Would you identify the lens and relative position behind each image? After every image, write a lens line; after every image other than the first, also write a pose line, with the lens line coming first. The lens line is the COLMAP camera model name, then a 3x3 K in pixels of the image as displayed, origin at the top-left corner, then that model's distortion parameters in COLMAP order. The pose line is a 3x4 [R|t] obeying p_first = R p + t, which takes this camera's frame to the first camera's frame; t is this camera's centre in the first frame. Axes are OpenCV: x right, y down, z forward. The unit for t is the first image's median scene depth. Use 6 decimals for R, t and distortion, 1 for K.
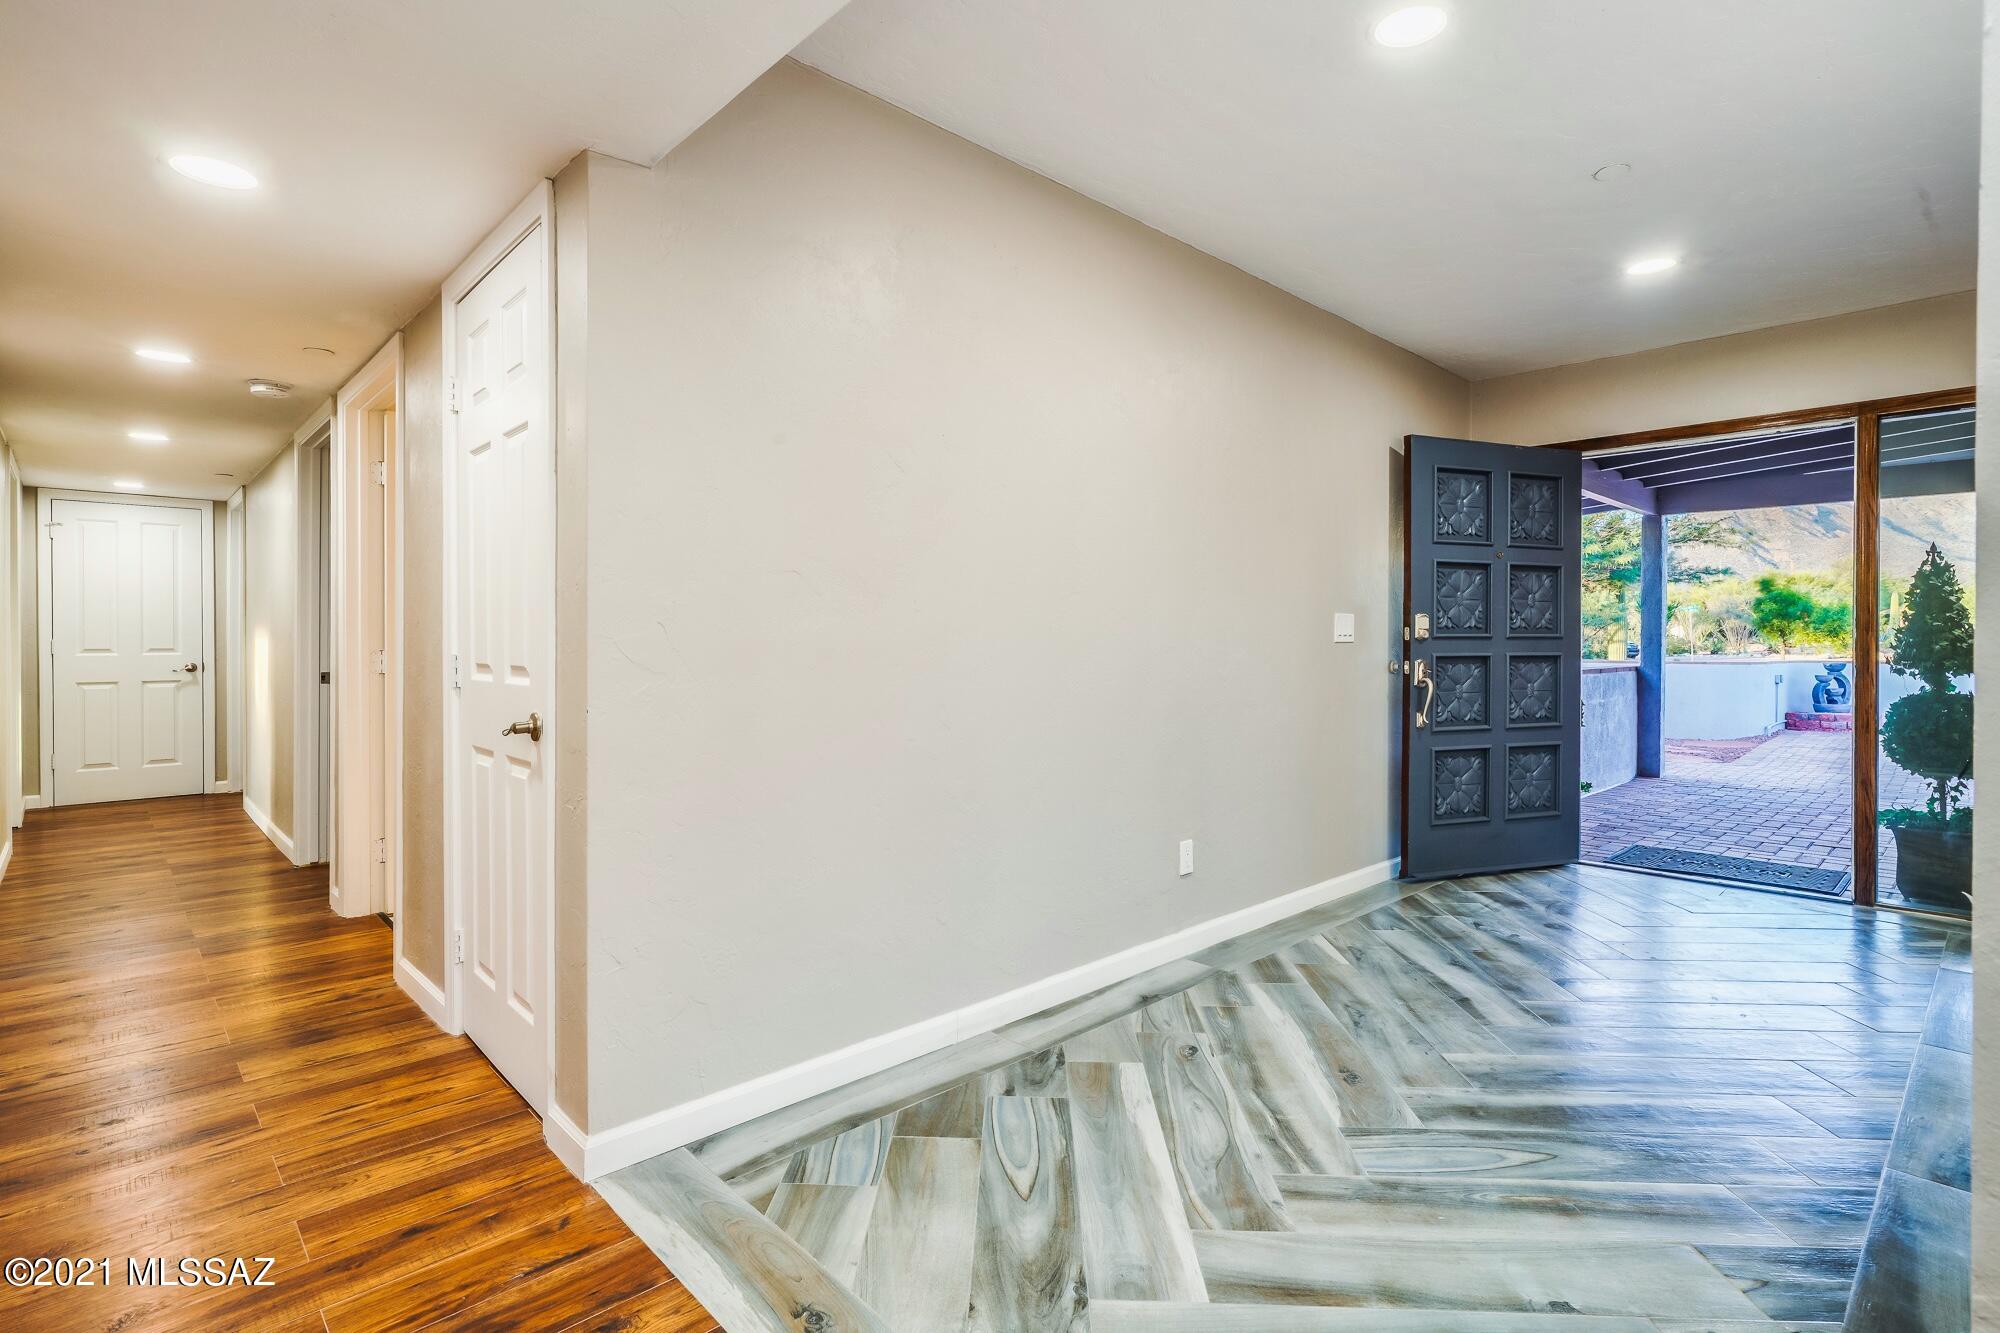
lens RADIAL K [[963.8, 0, 1000.7], [0, 963.8, 642.2], [0, 0, 1]] dist [-0.005578, 0.002964]
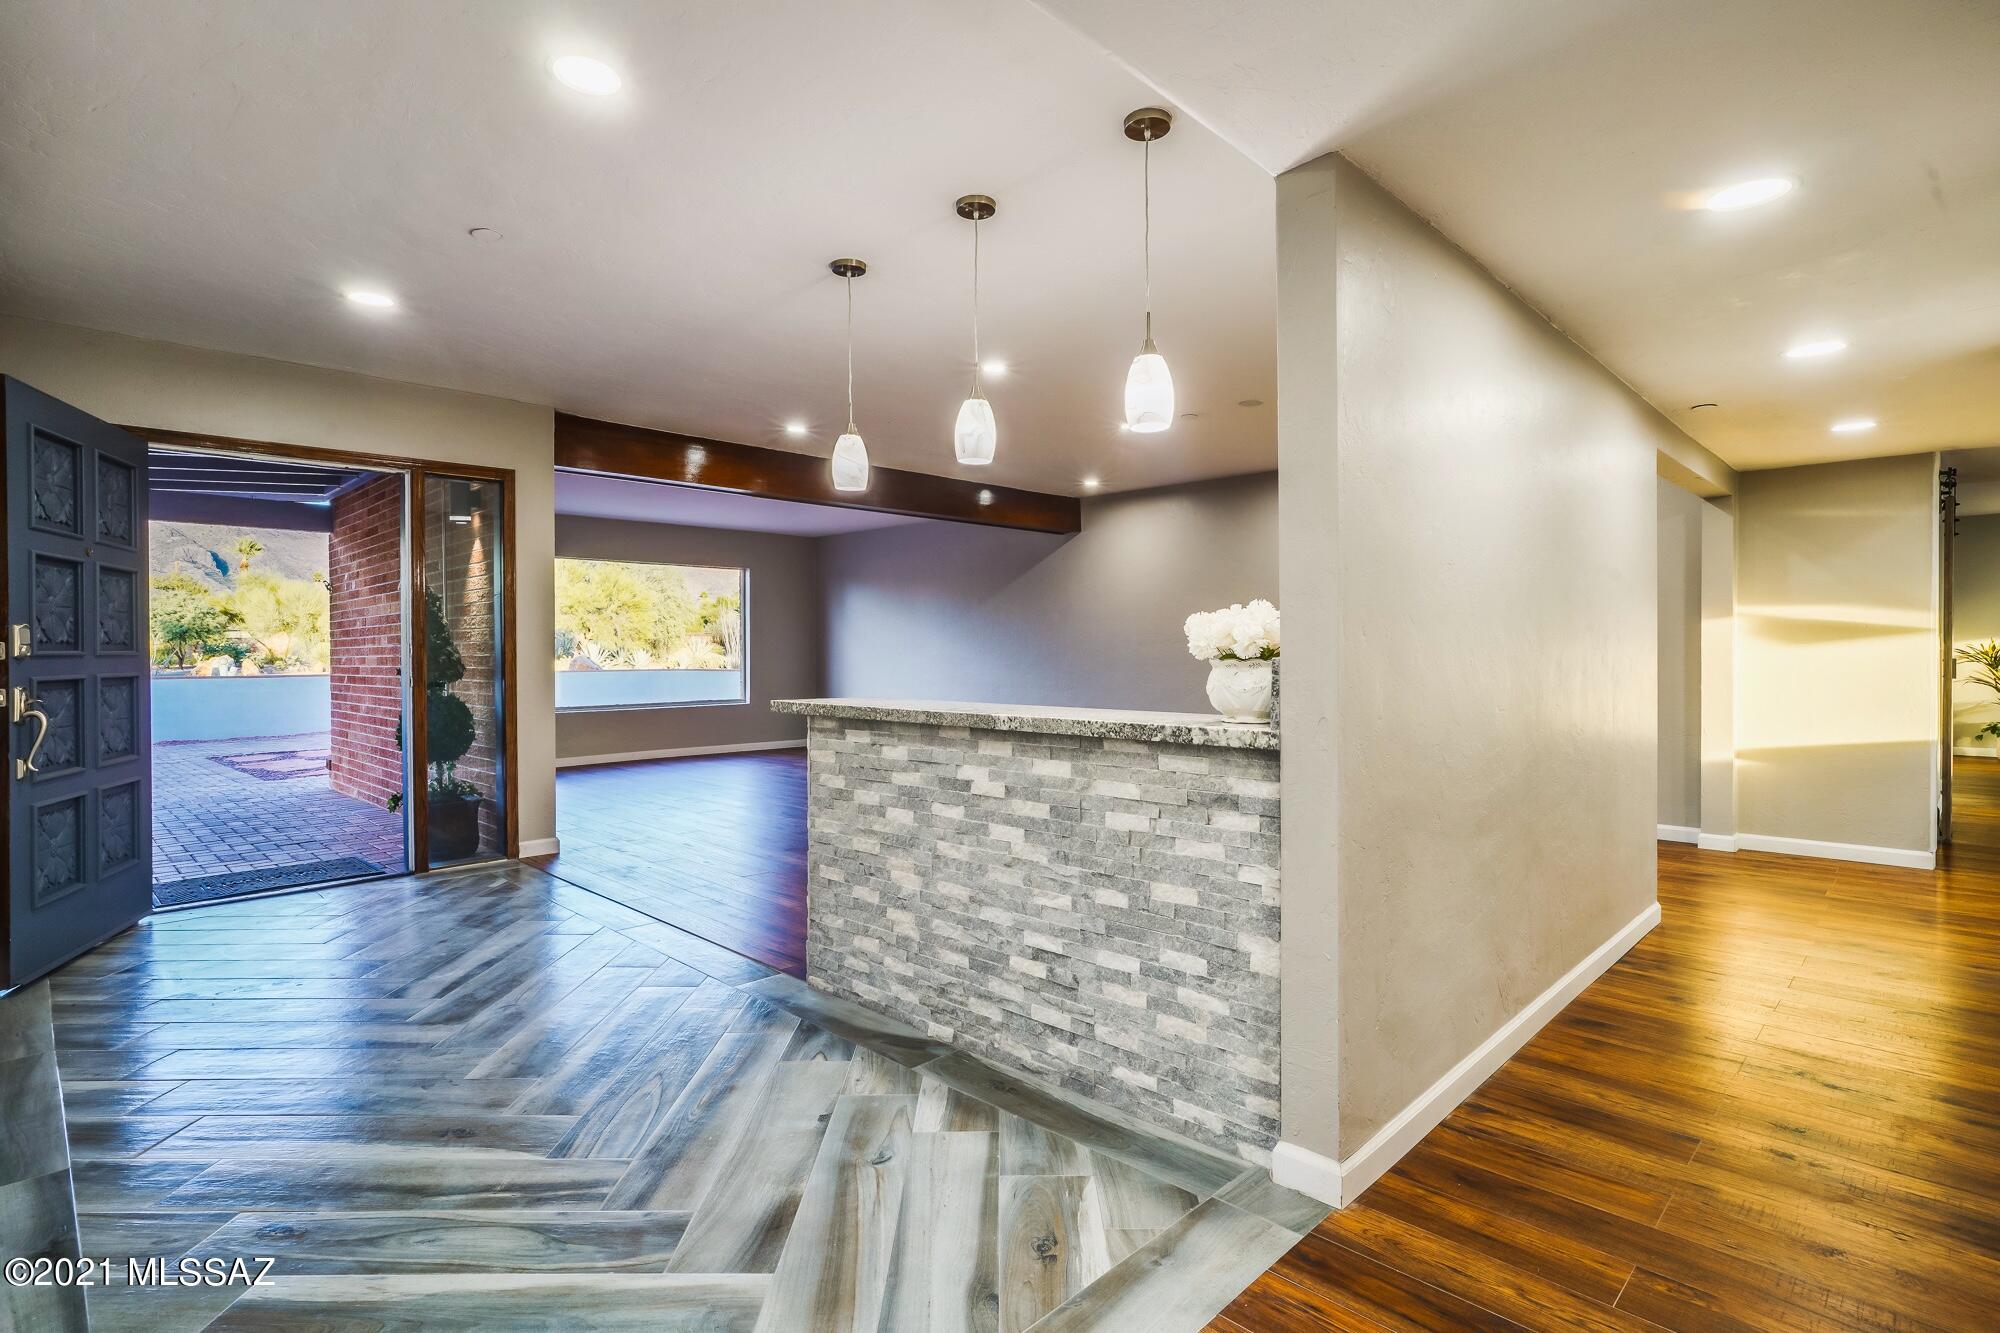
lens RADIAL K [[963.8, 0, 991.5], [0, 963.8, 654.3], [0, 0, 1]] dist [-0.005578, 0.002964]
pose [[-0.016376, -0.006027, 0.999848, -0.304735], [0.009214, 0.999938, 0.006179, -0.003867], [-0.999823, 0.009314, -0.016320, 0.272319]]
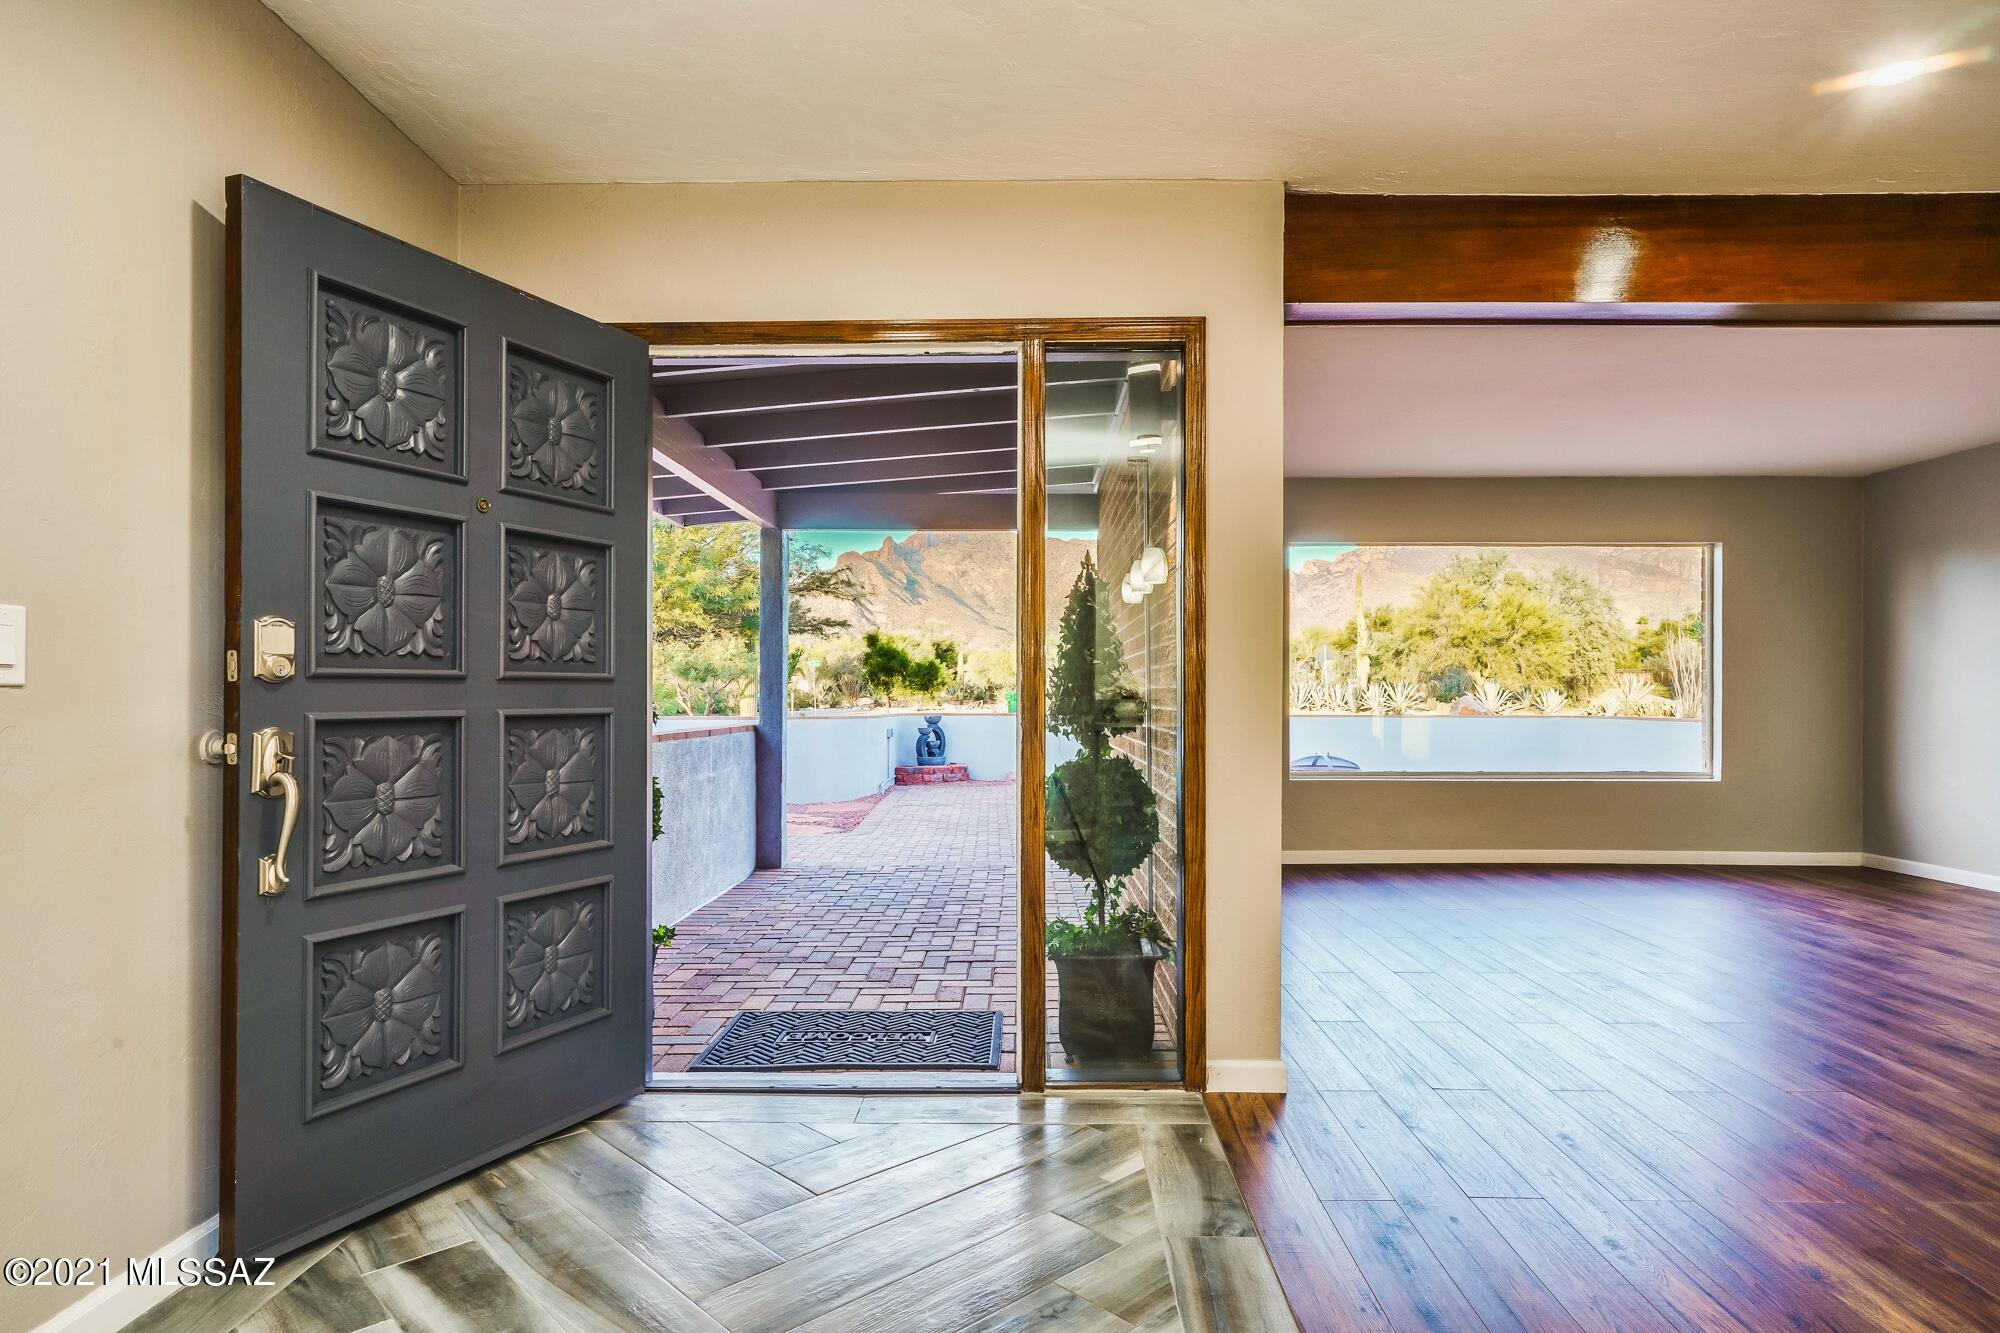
lens RADIAL K [[1140.6, 0, 998.8], [0, 1140.6, 691.9], [0, 0, 1]] dist [-0.004063, 0.000458]
pose [[0.708630, -0.000488, 0.705580, 0.310956], [0.003821, 0.999988, -0.003147, 0.005056], [-0.705570, 0.004926, 0.708623, 0.431784]]
